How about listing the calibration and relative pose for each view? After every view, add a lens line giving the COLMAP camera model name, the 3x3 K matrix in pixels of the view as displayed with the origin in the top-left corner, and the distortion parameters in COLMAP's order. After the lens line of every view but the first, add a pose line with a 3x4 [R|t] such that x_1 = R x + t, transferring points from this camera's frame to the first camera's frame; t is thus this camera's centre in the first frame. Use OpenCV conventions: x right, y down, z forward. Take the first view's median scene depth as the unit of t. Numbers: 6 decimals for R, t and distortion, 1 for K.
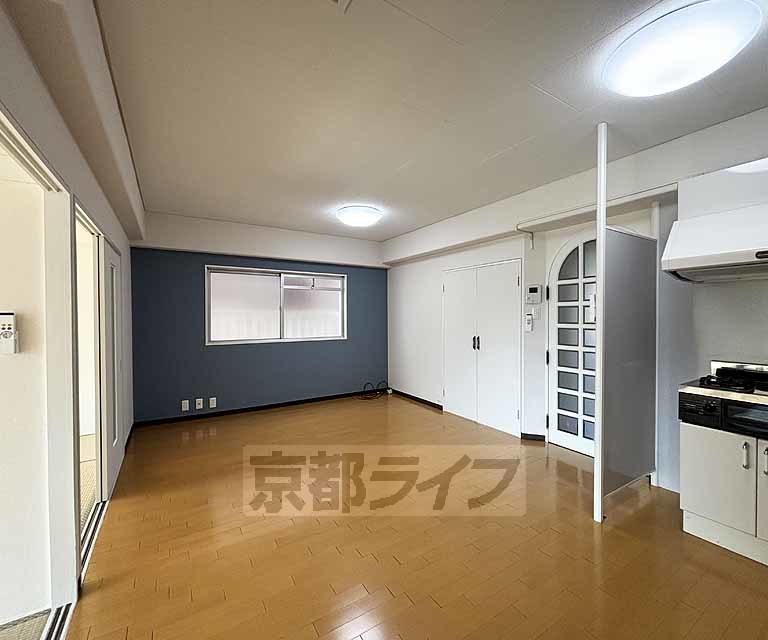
lens RADIAL K [[338.4, 0, 376.6], [0, 338.4, 319.1], [0, 0, 1]] dist [0.001856, 0.000382]
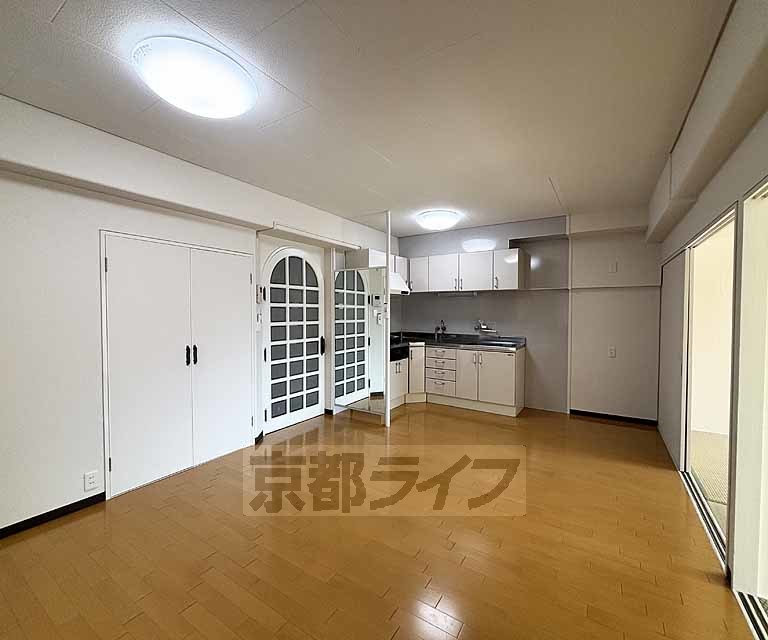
lens RADIAL K [[338.4, 0, 376.6], [0, 338.4, 319.1], [0, 0, 1]] dist [0.001856, 0.000382]
pose [[-0.420784, -0.013950, 0.907053, -0.612083], [0.013503, 0.999675, 0.021639, -0.016566], [-0.907060, 0.021354, -0.420459, 1.154371]]
